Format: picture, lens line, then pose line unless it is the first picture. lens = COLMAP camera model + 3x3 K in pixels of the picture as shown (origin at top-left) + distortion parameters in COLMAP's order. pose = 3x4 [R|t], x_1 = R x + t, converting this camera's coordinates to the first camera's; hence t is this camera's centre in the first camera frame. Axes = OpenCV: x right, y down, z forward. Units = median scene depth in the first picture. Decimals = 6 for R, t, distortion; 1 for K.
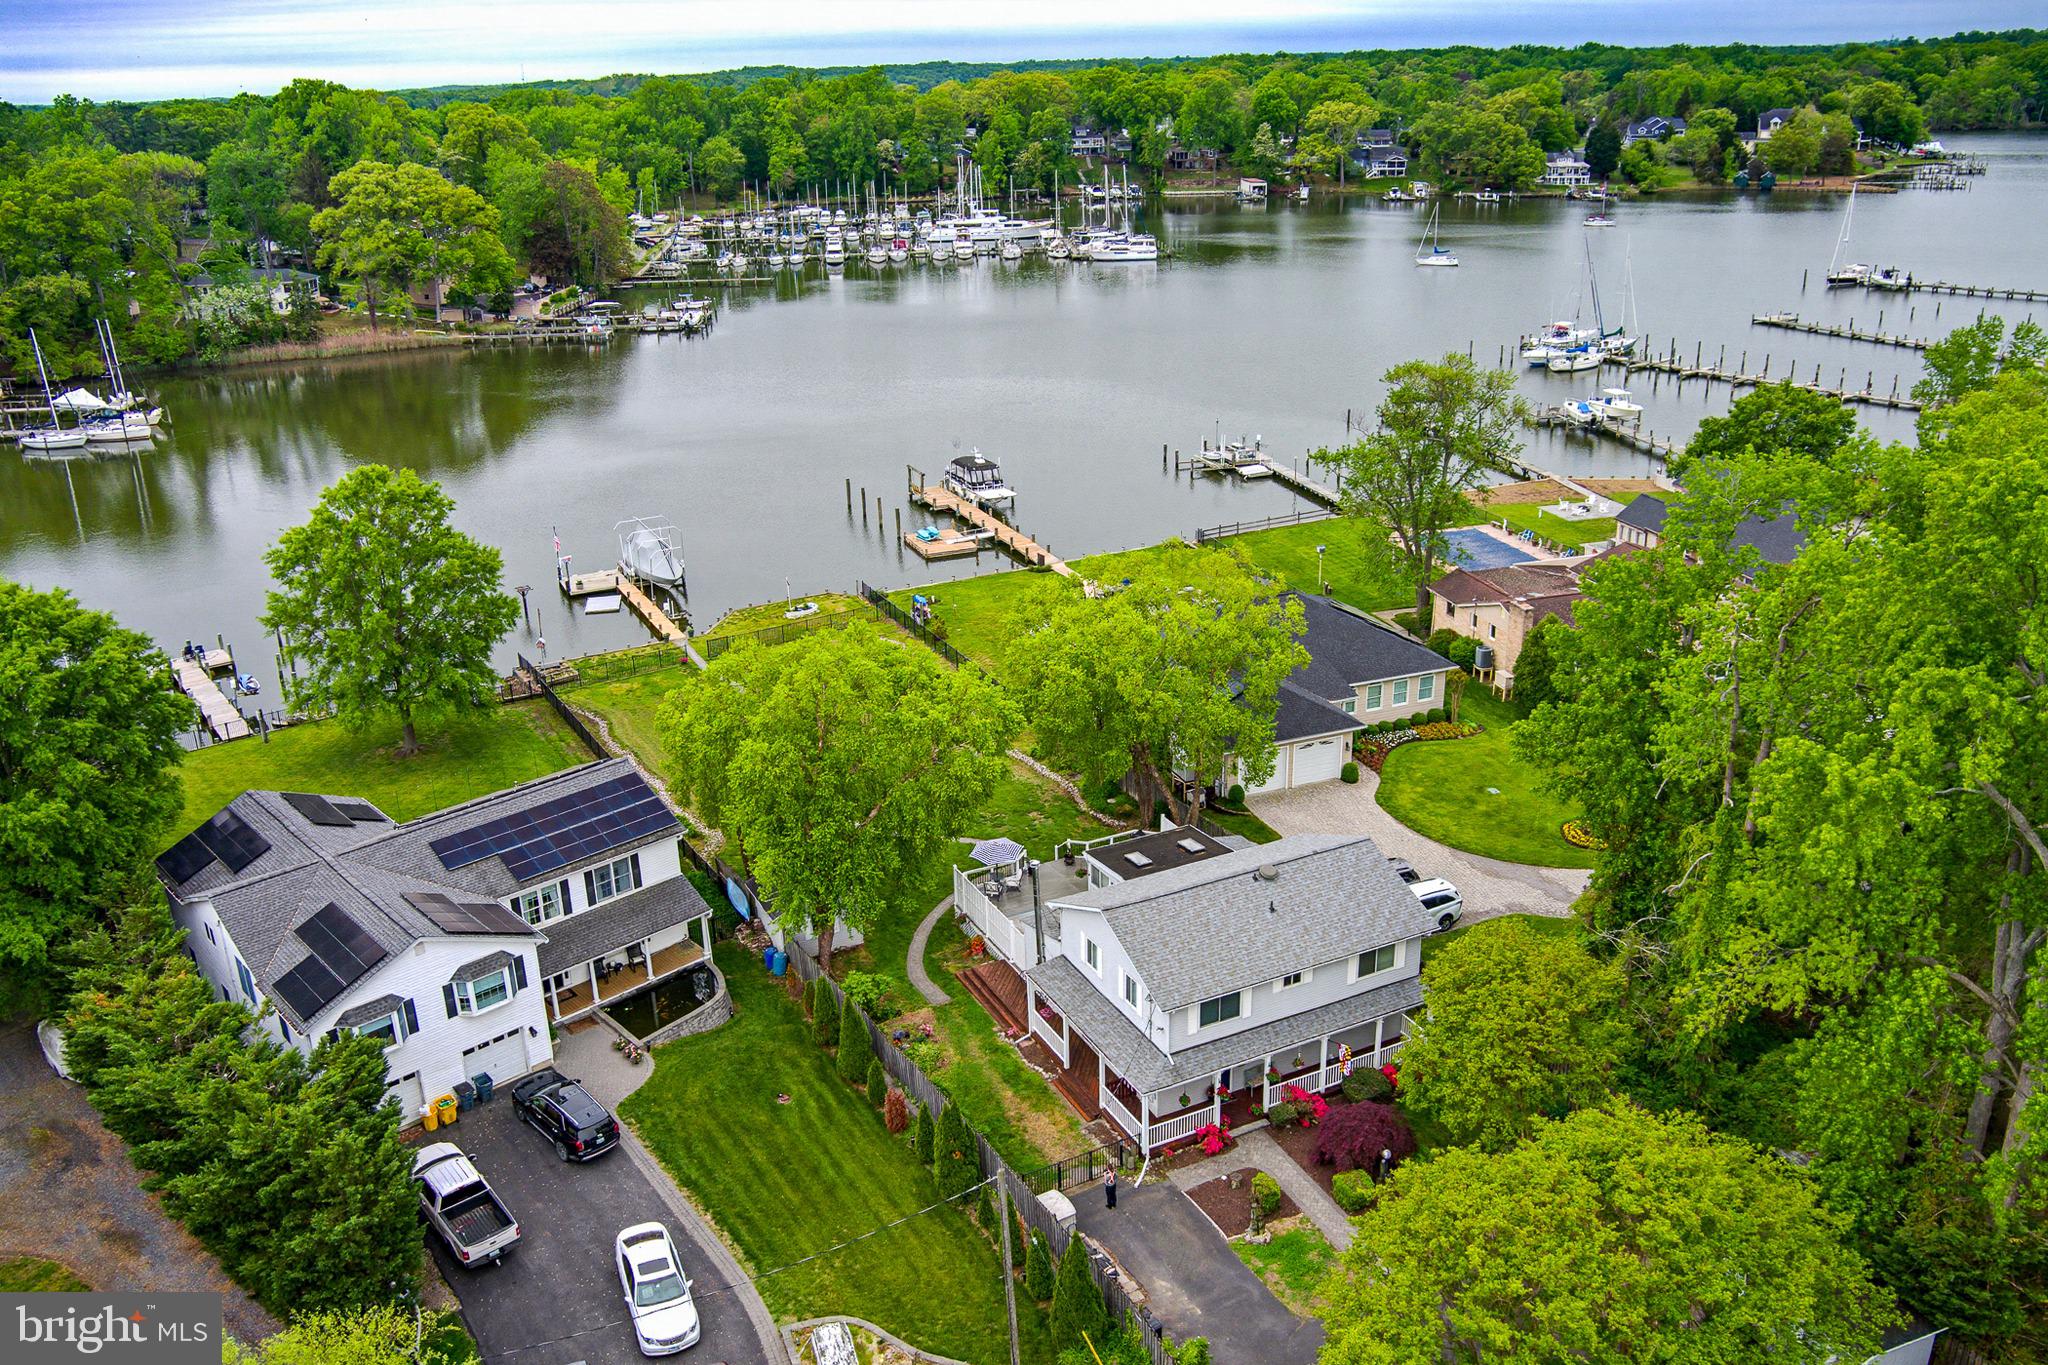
lens RADIAL K [[1601.7, 0, 1021.3], [0, 1601.7, 709.3], [0, 0, 1]] dist [-0.073906, 0.026282]
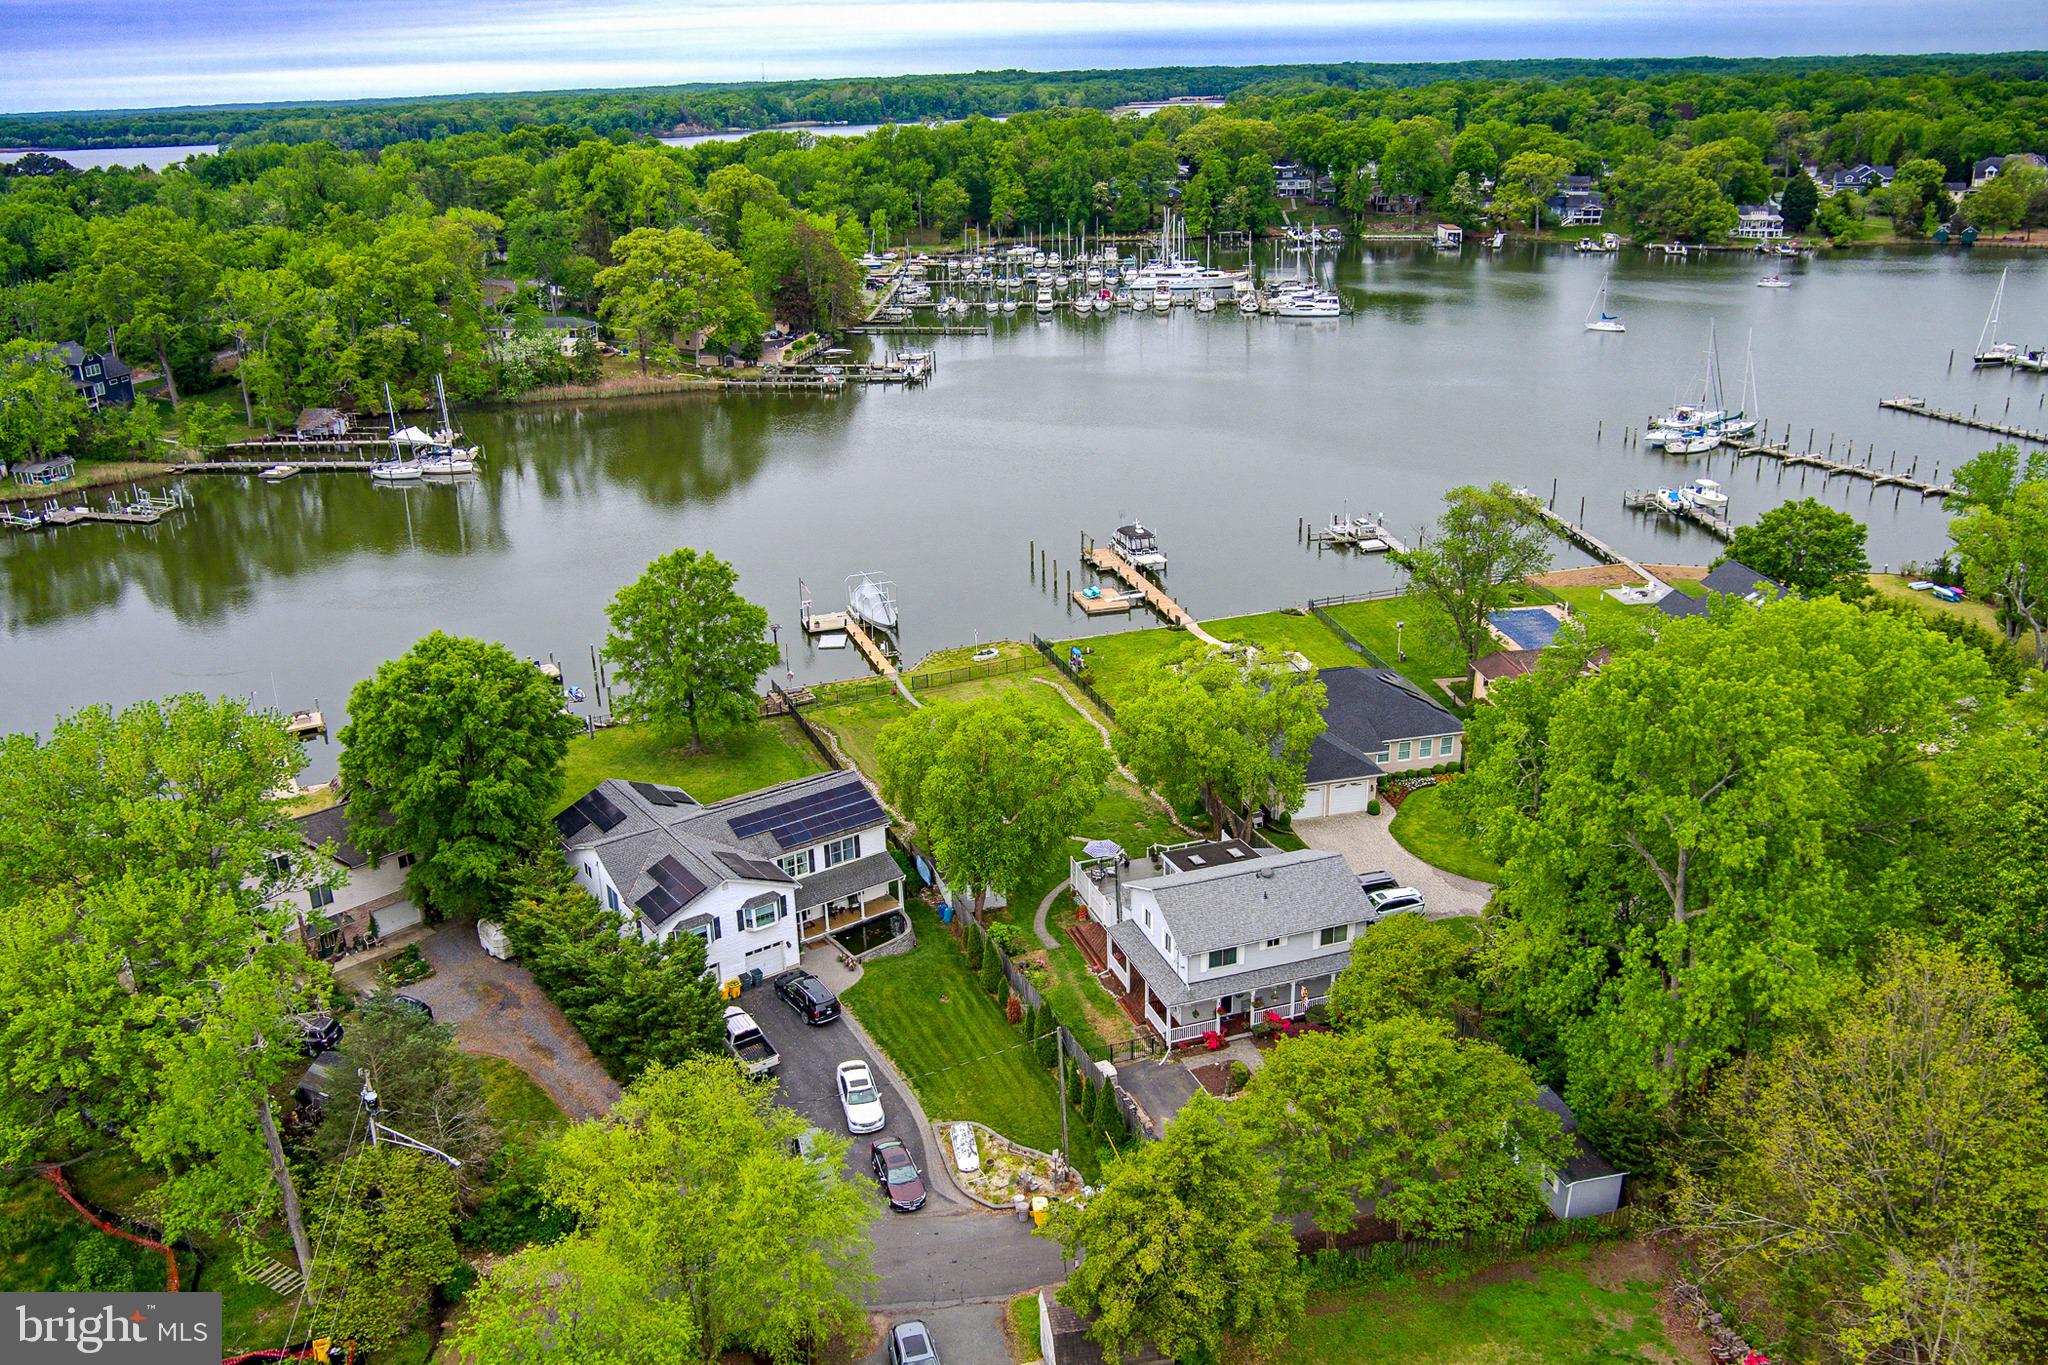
lens RADIAL K [[1601.7, 0, 1021.3], [0, 1601.7, 709.3], [0, 0, 1]] dist [-0.073906, 0.026282]
pose [[0.990866, 0.051721, -0.124539, 0.043088], [-0.051603, 0.998659, 0.004172, -0.019616], [0.124588, 0.002293, 0.992206, -0.221416]]
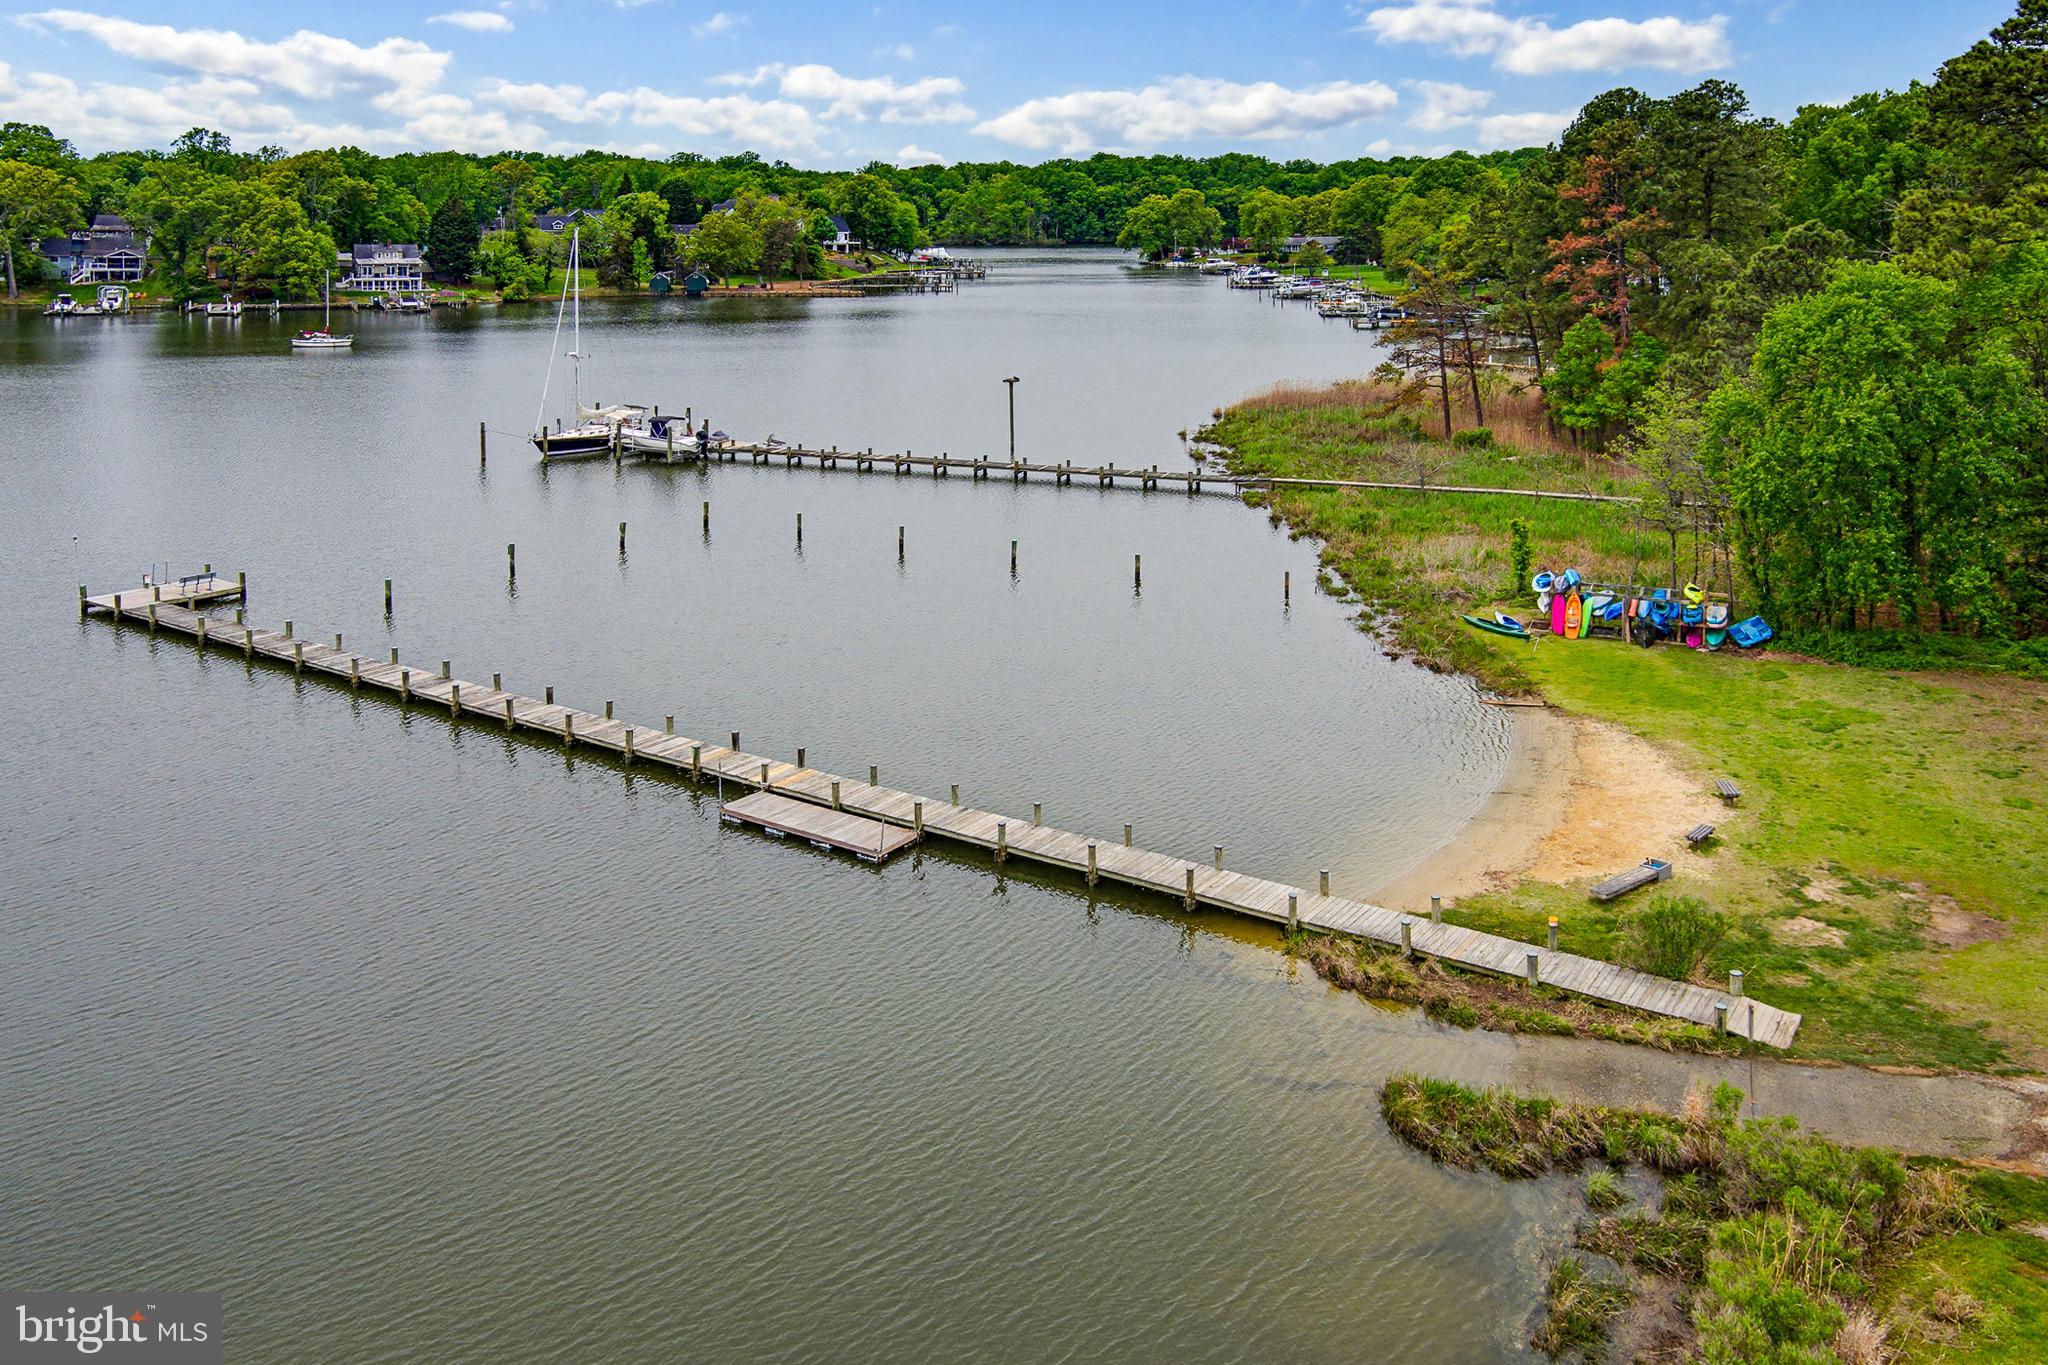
lens RADIAL K [[1601.7, 0, 1021.3], [0, 1601.7, 709.3], [0, 0, 1]] dist [-0.073906, 0.026282]
pose [[0.869777, -0.107530, 0.481587, 0.764743], [0.145971, 0.988356, -0.042951, -0.300817], [-0.471361, 0.107656, 0.875345, 1.027912]]
